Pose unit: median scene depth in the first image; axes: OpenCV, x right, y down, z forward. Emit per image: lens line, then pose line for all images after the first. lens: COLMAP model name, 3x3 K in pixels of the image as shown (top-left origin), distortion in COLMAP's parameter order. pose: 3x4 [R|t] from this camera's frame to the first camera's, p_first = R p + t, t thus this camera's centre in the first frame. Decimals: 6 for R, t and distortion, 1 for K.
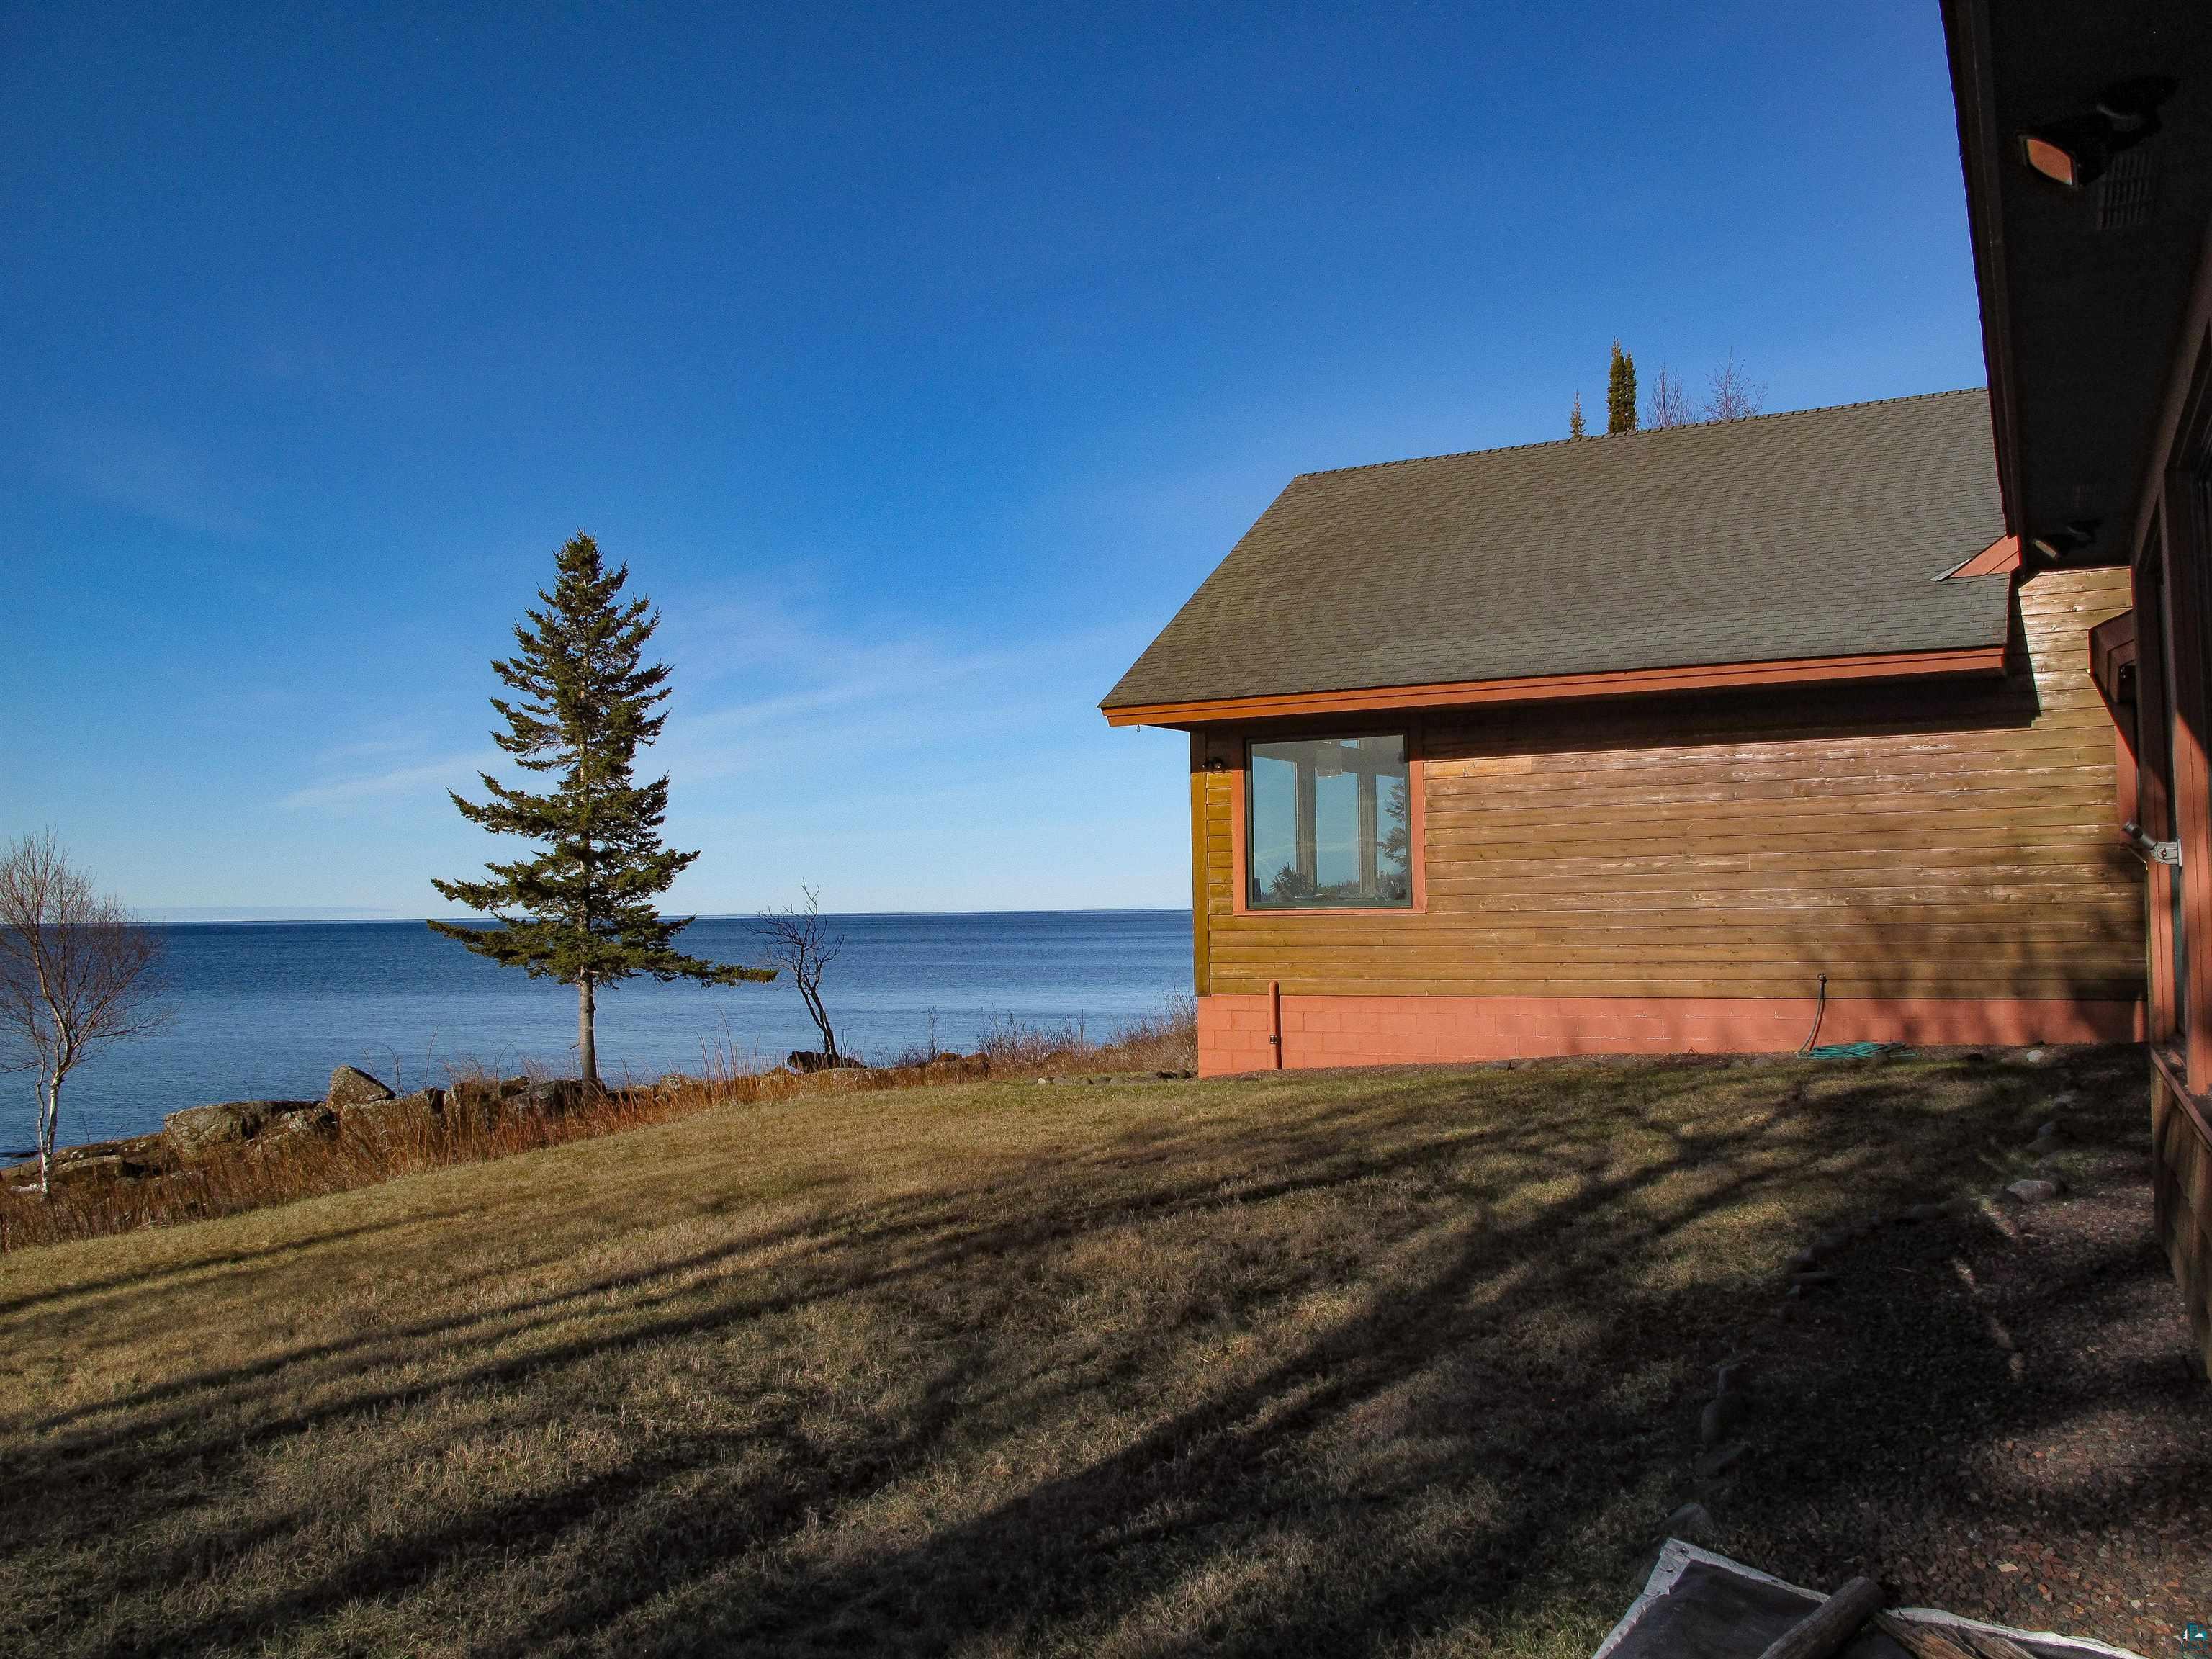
lens RADIAL K [[1896.2, 0, 1106.0], [0, 1896.2, 829.5], [0, 0, 1]] dist [-0.176679, 0.181755]
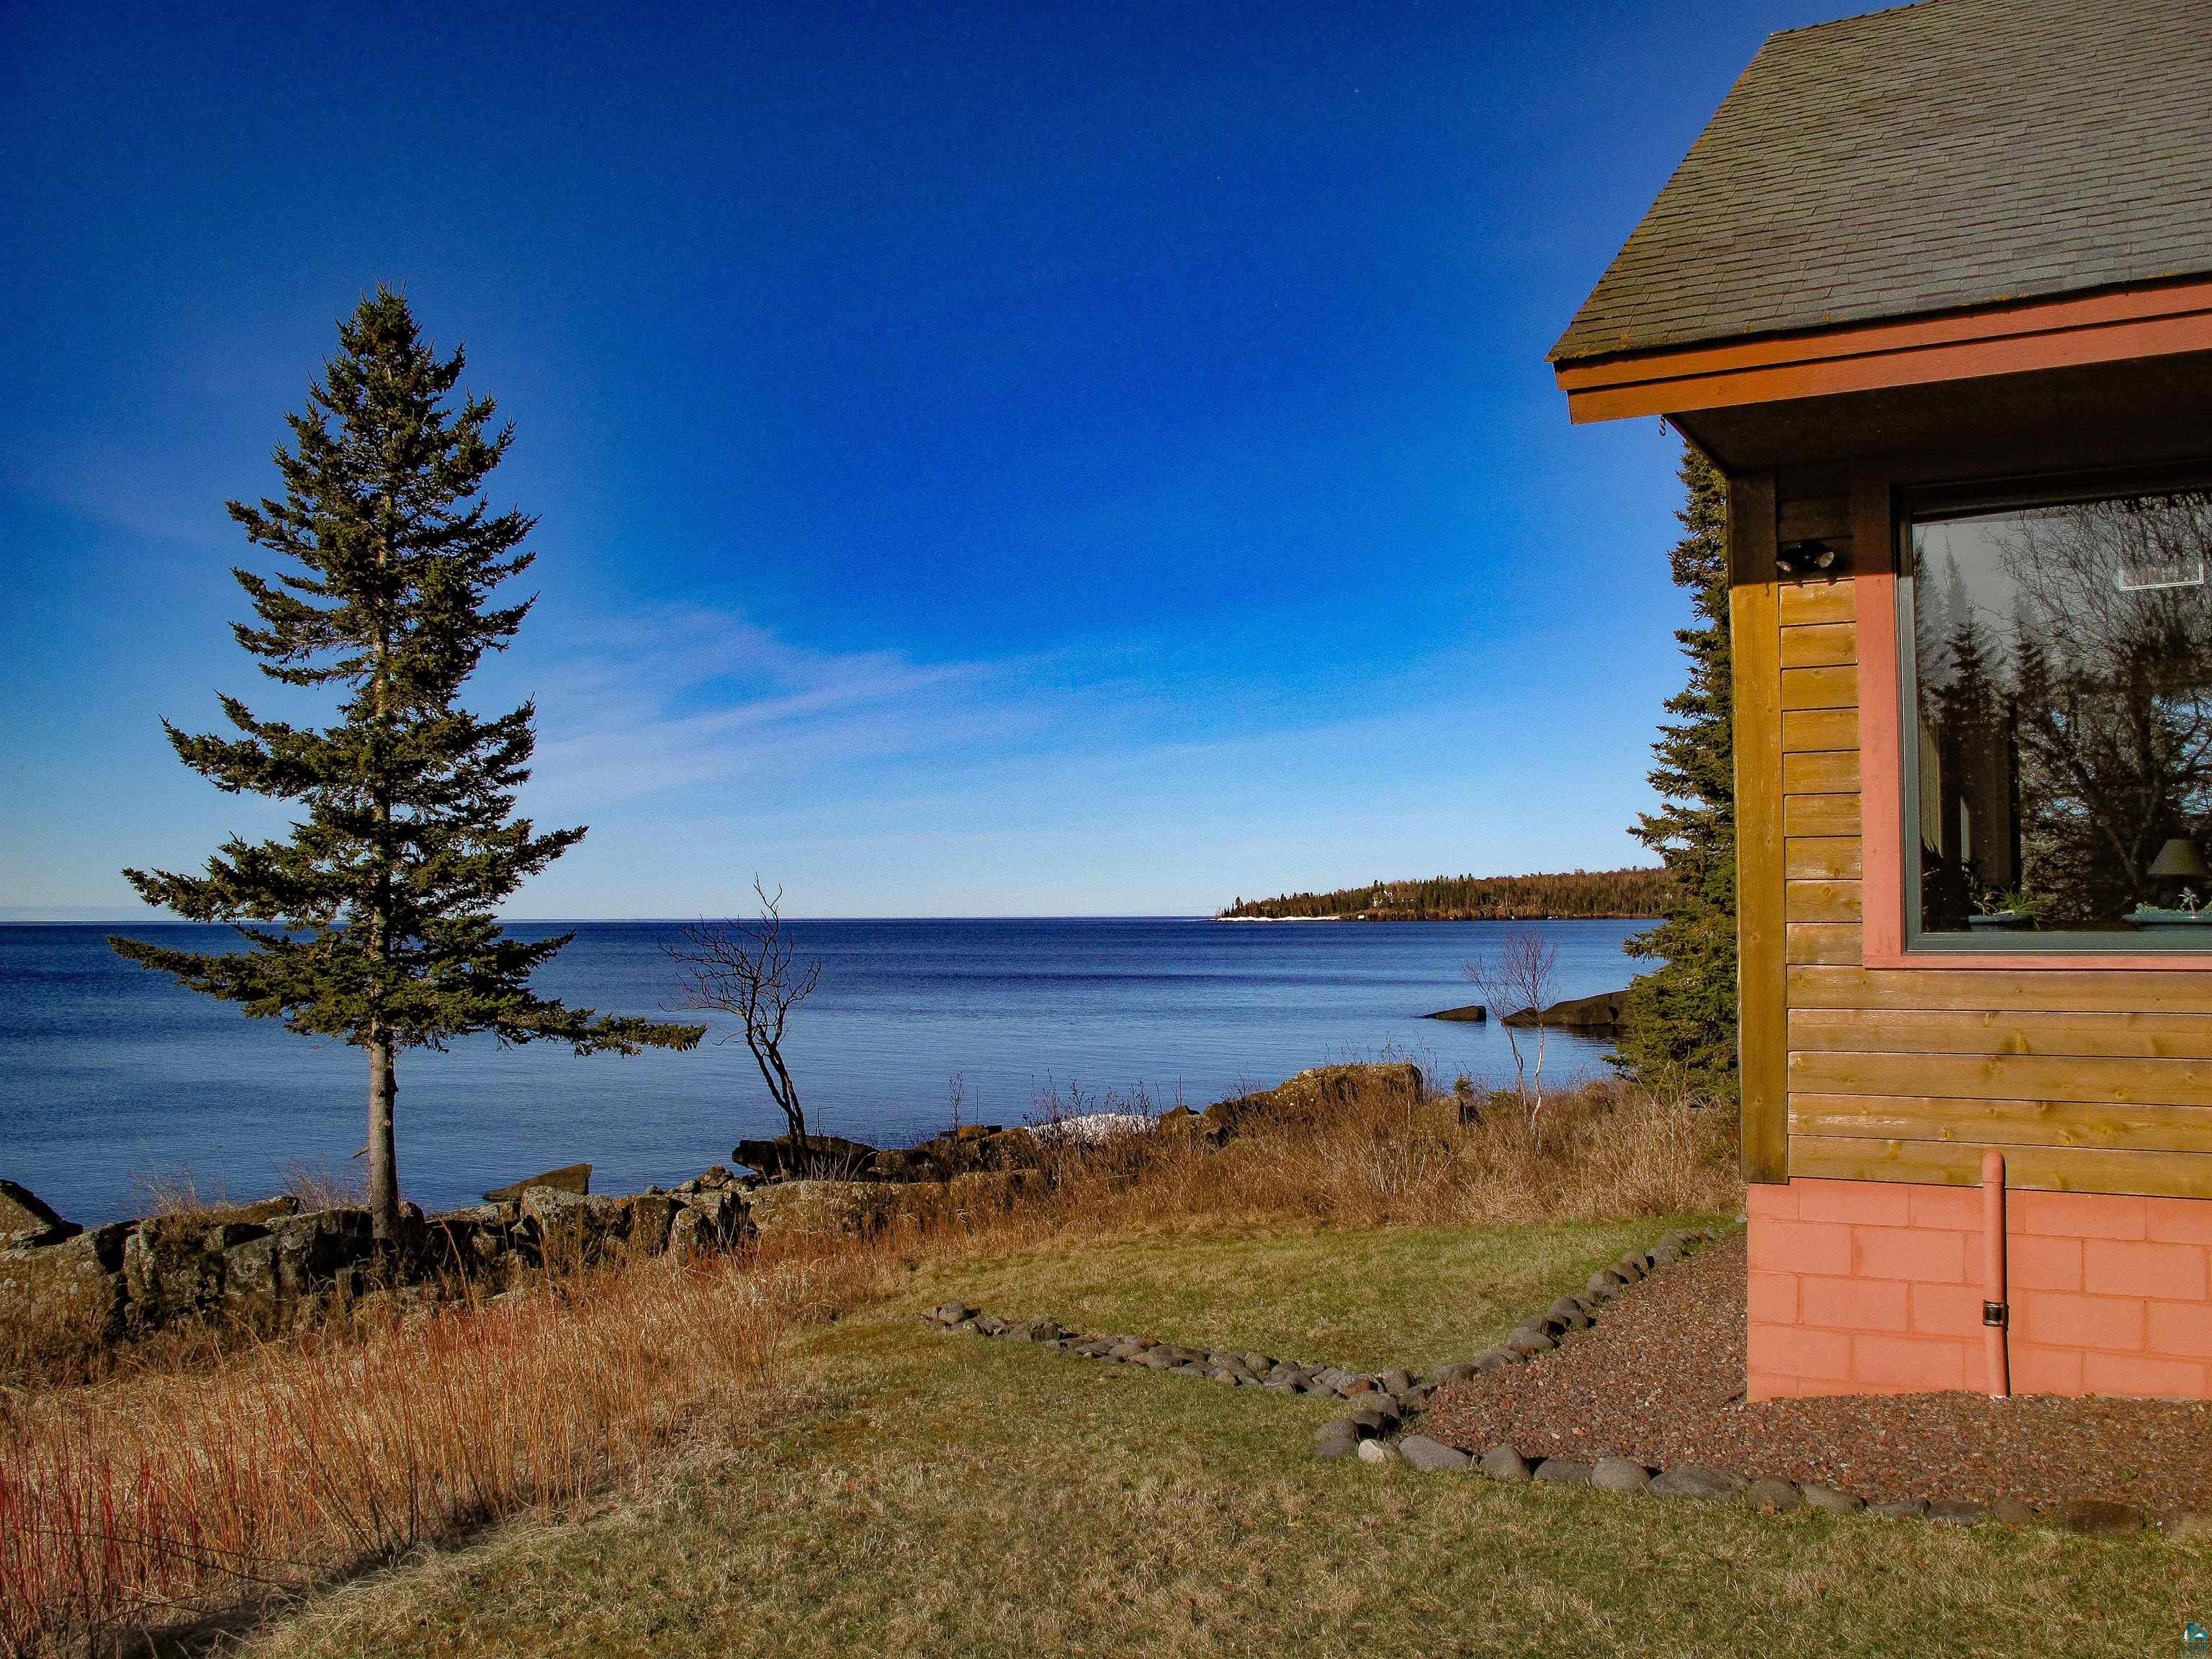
lens RADIAL K [[1870.3, 0, 1106.0], [0, 1870.3, 829.5], [0, 0, 1]] dist [-0.138119, 0.107443]
pose [[0.999945, 0.007609, 0.007192, -0.053492], [-0.007591, 0.999968, -0.002455, 0.013221], [-0.007210, 0.002400, 0.999971, 0.417896]]
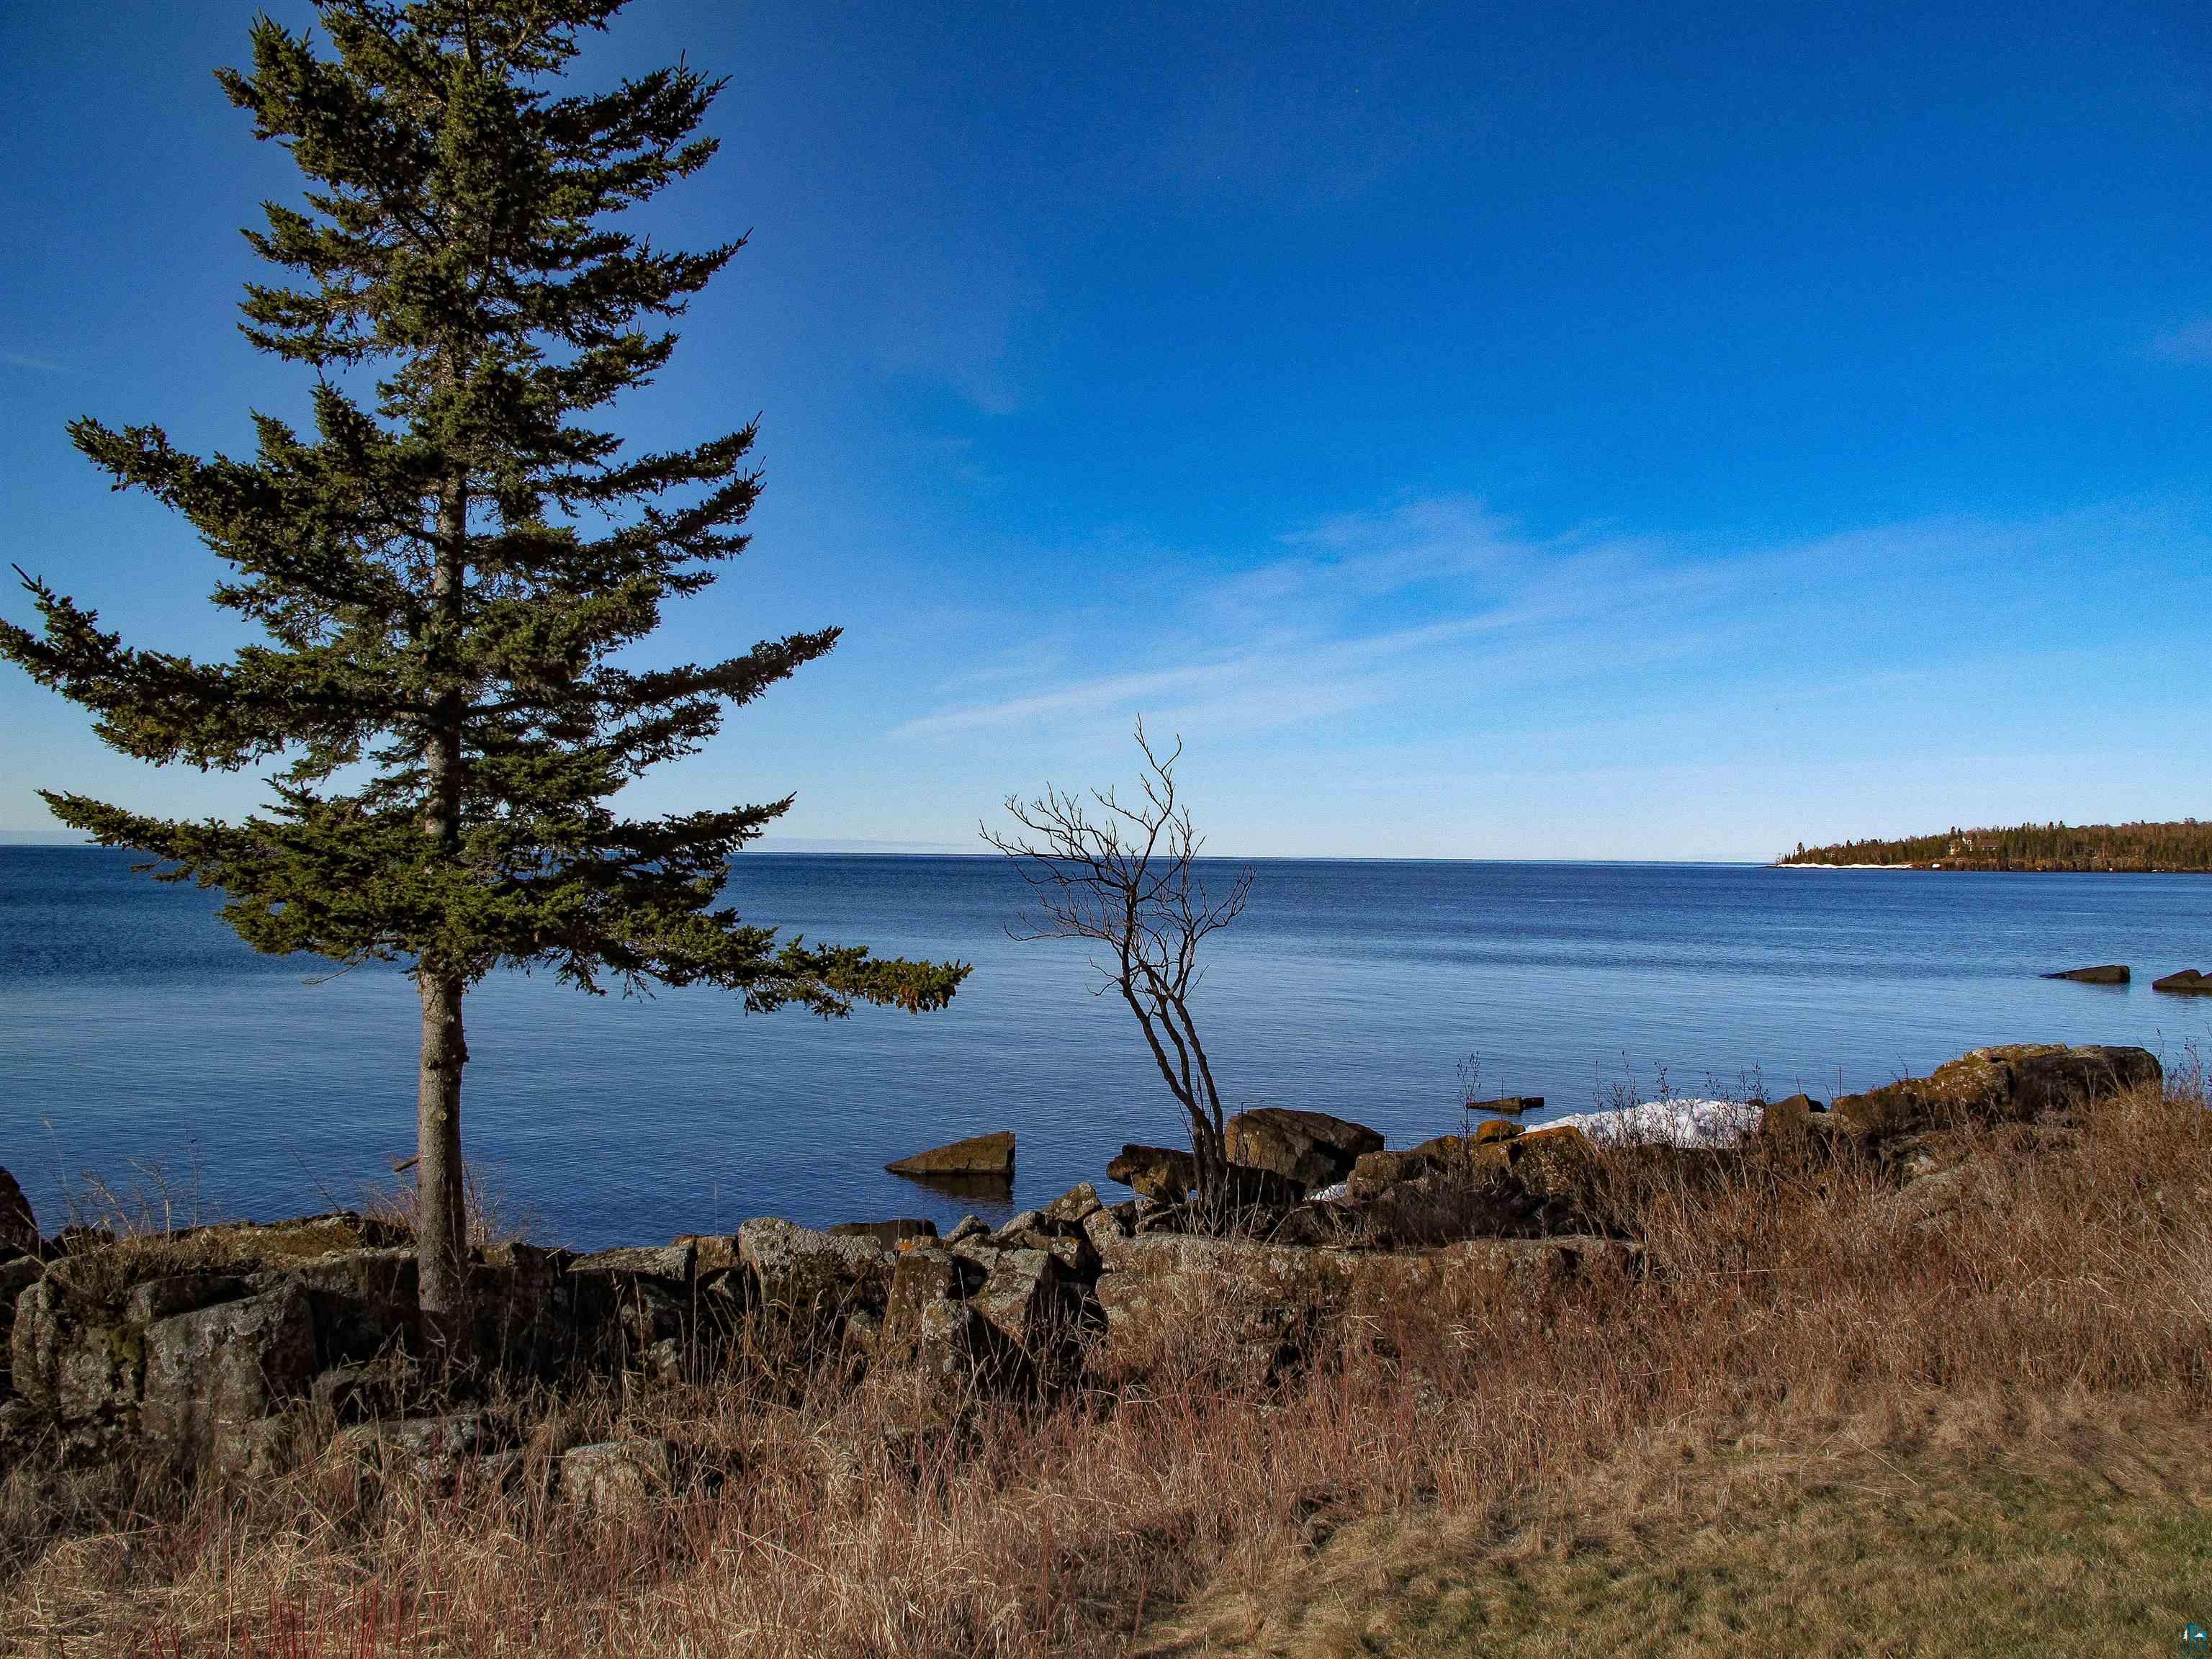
lens RADIAL K [[1870.3, 0, 1106.0], [0, 1870.3, 829.5], [0, 0, 1]] dist [-0.138119, 0.107443]
pose [[0.960098, 0.020172, -0.278935, -0.066927], [-0.011612, 0.999411, 0.032306, 0.041572], [0.279423, -0.027778, 0.959766, 0.710262]]
